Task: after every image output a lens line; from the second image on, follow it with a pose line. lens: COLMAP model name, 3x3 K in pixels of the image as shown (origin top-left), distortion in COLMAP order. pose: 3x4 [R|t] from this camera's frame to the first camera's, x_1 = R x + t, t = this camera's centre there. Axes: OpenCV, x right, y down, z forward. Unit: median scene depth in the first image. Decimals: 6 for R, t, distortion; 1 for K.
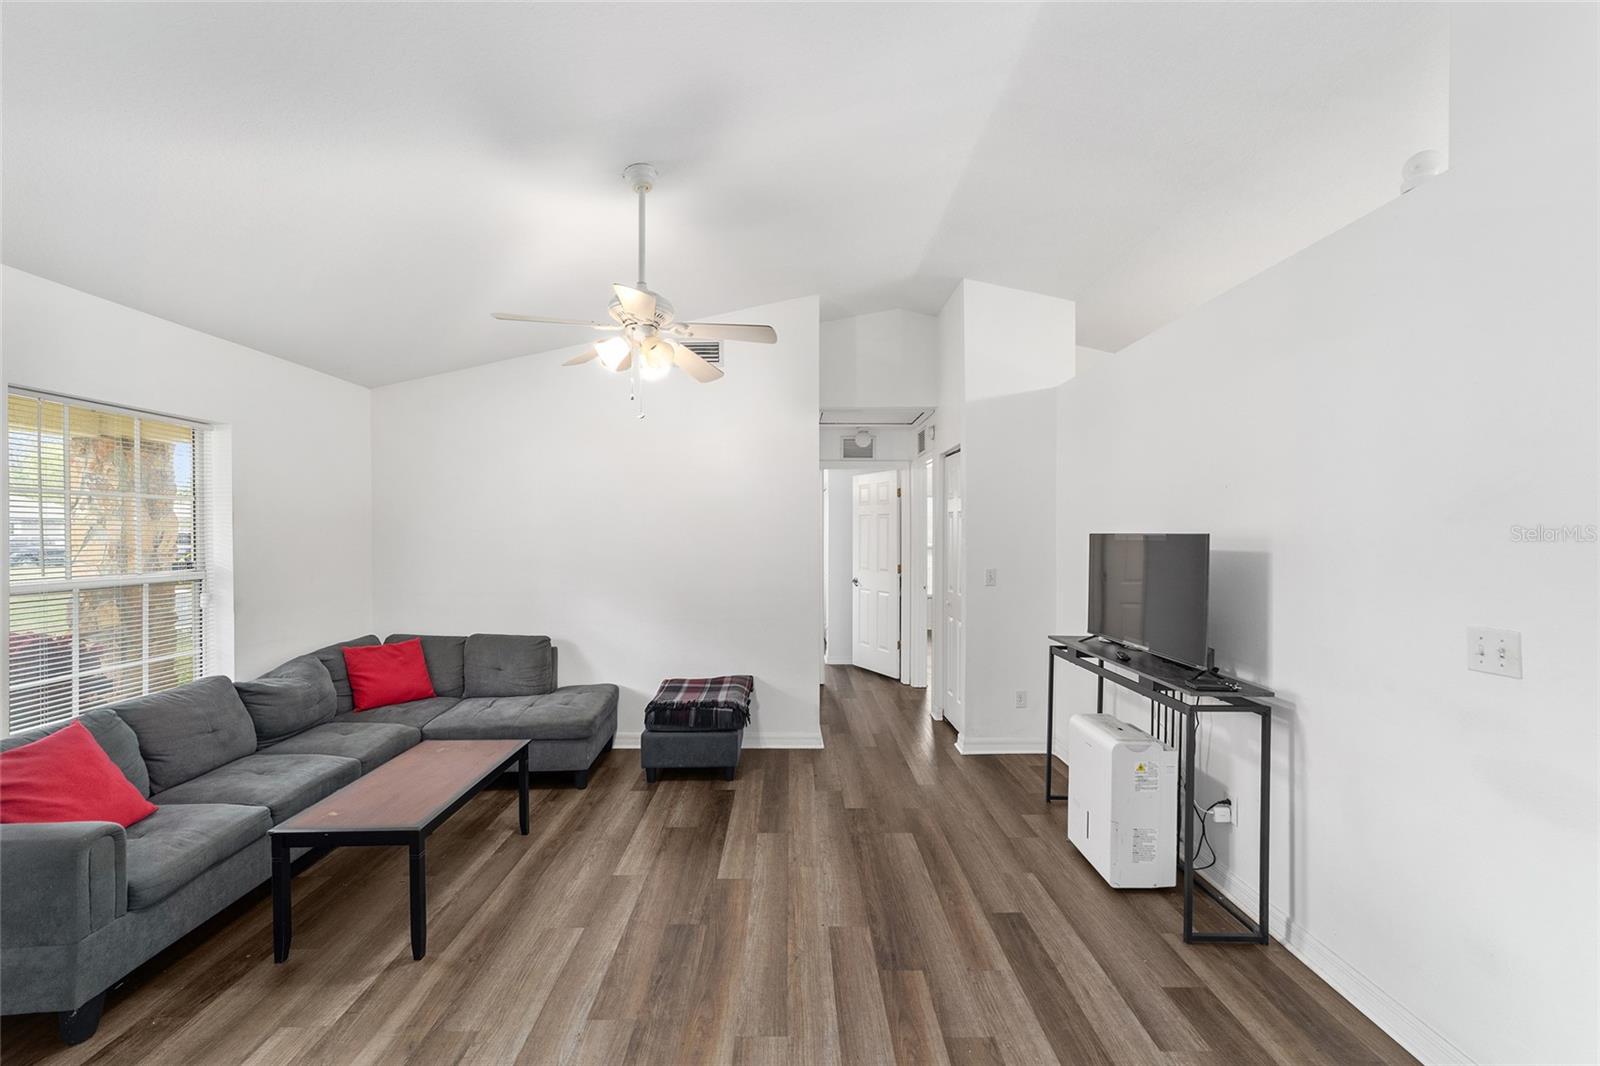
lens RADIAL K [[612.1, 0, 791.8], [0, 612.1, 537.6], [0, 0, 1]] dist [-0.013706, 0.005899]
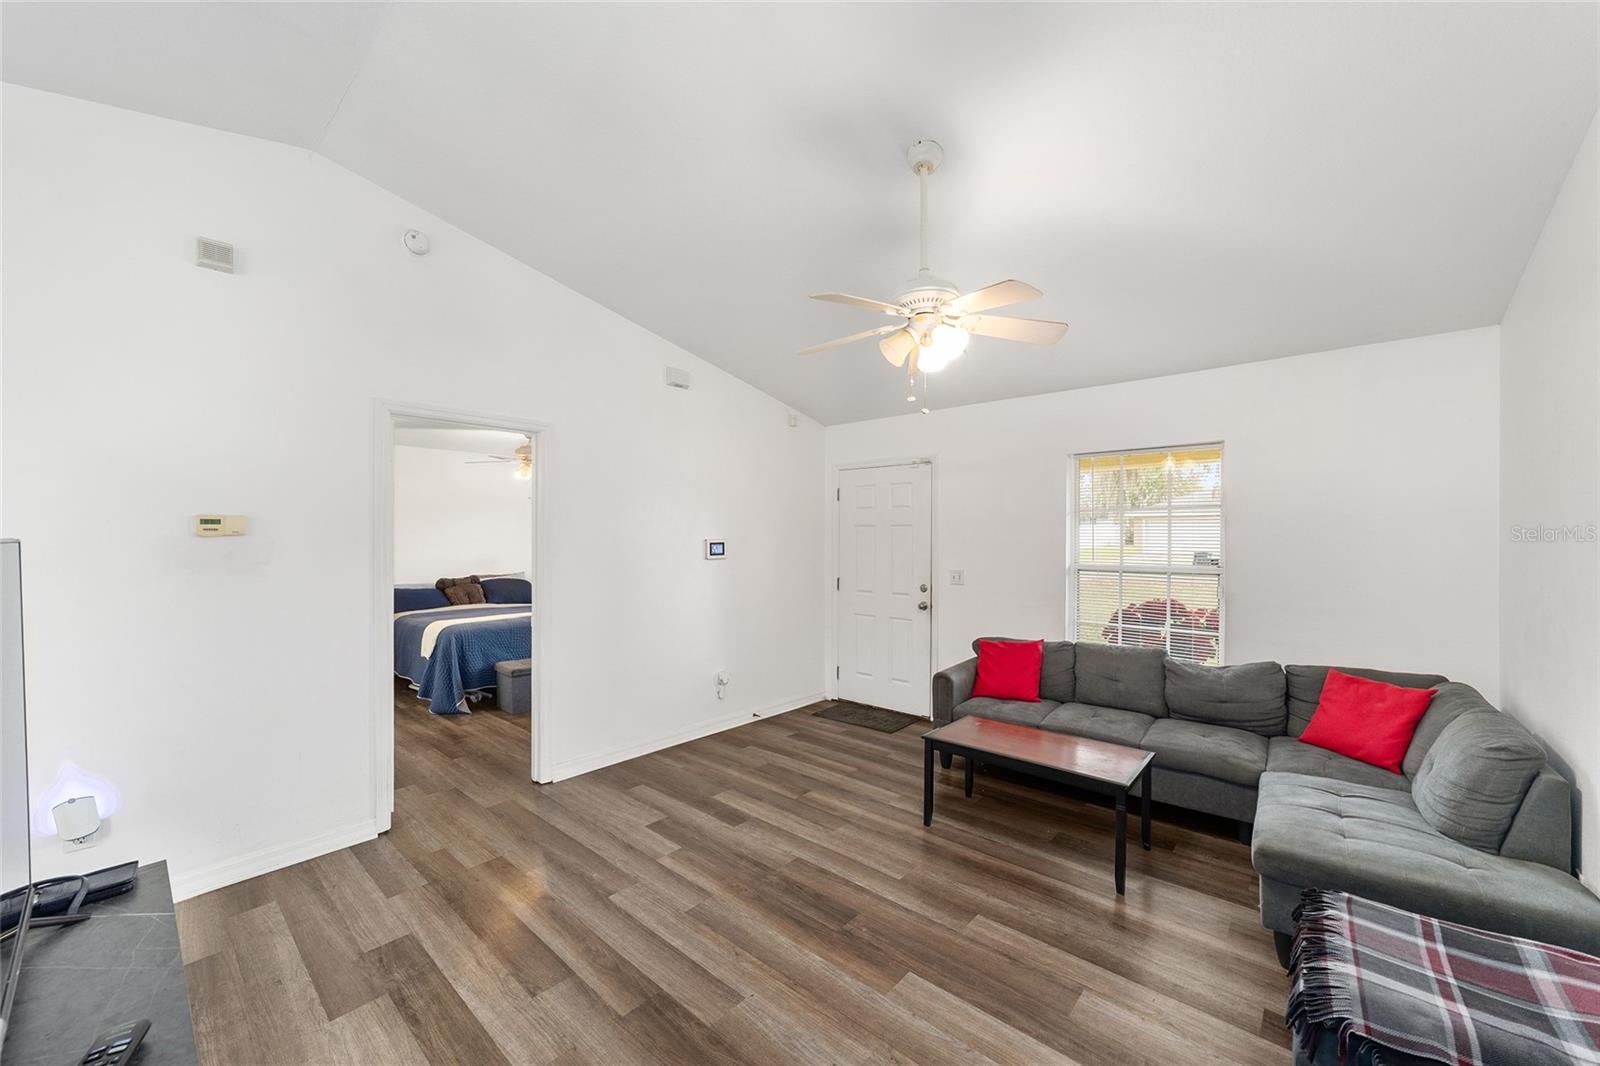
lens RADIAL K [[612.1, 0, 788.9], [0, 612.1, 537.8], [0, 0, 1]] dist [-0.013706, 0.005899]
pose [[-0.670807, 0.001847, -0.741629, 0.593585], [-0.005502, 0.999957, 0.007468, -0.008689], [0.741611, 0.009090, -0.670768, 1.474113]]
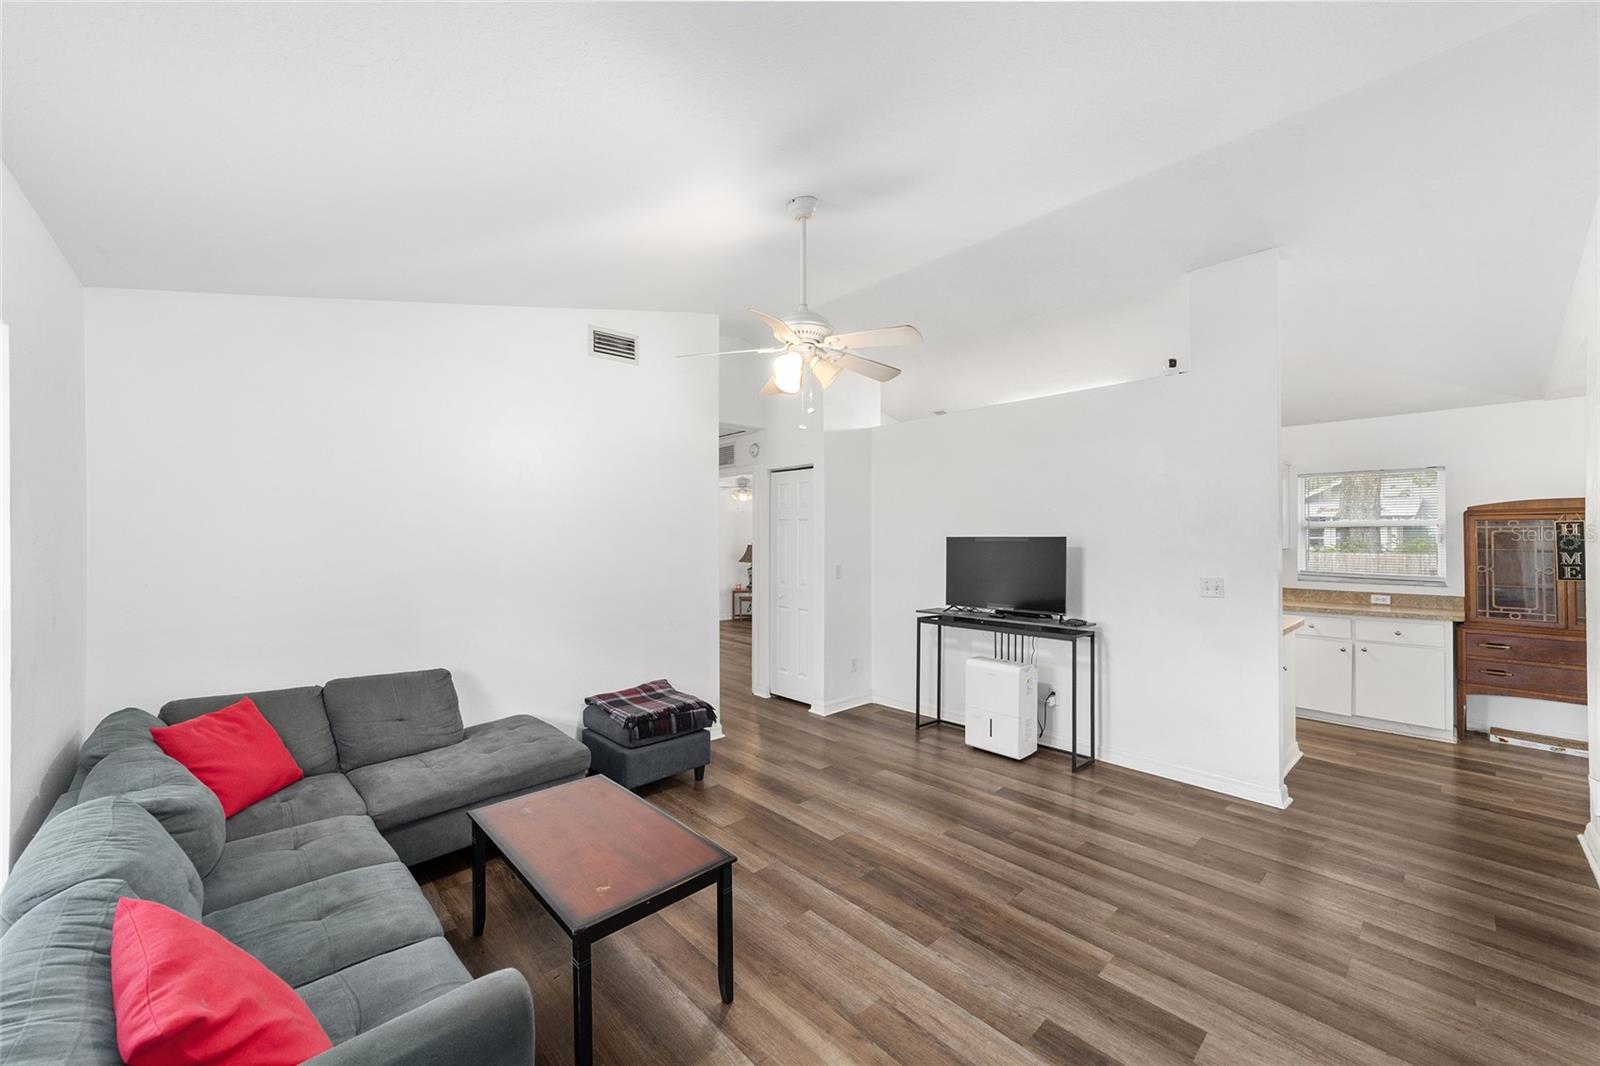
lens RADIAL K [[612.1, 0, 777.8], [0, 612.1, 538.0], [0, 0, 1]] dist [-0.013706, 0.005899]
pose [[0.750365, -0.001929, 0.661021, -0.988512], [0.005693, 0.999978, -0.003545, 0.000488], [-0.660999, 0.006423, 0.750359, 0.220806]]
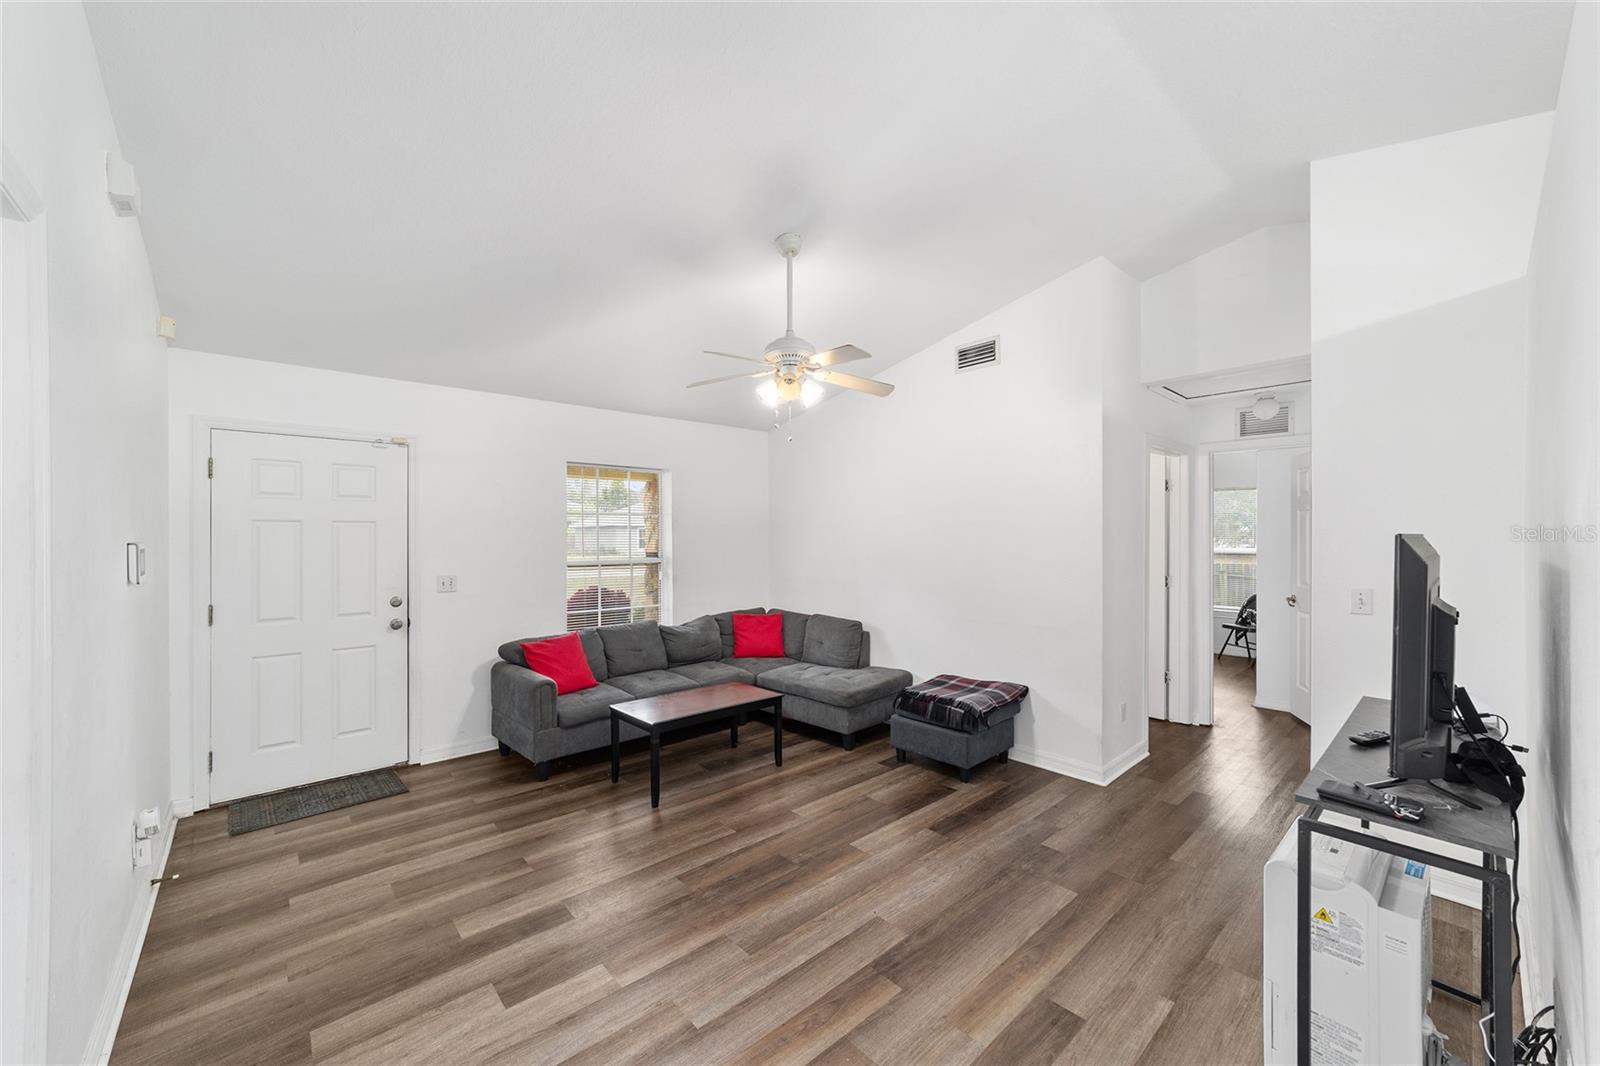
lens RADIAL K [[612.1, 0, 794.4], [0, 612.1, 534.6], [0, 0, 1]] dist [-0.013706, 0.005899]
pose [[0.663425, -0.003817, -0.748233, 0.677255], [-0.002335, 0.999972, -0.007172, 0.003096], [0.748240, 0.006505, 0.663397, 0.192321]]
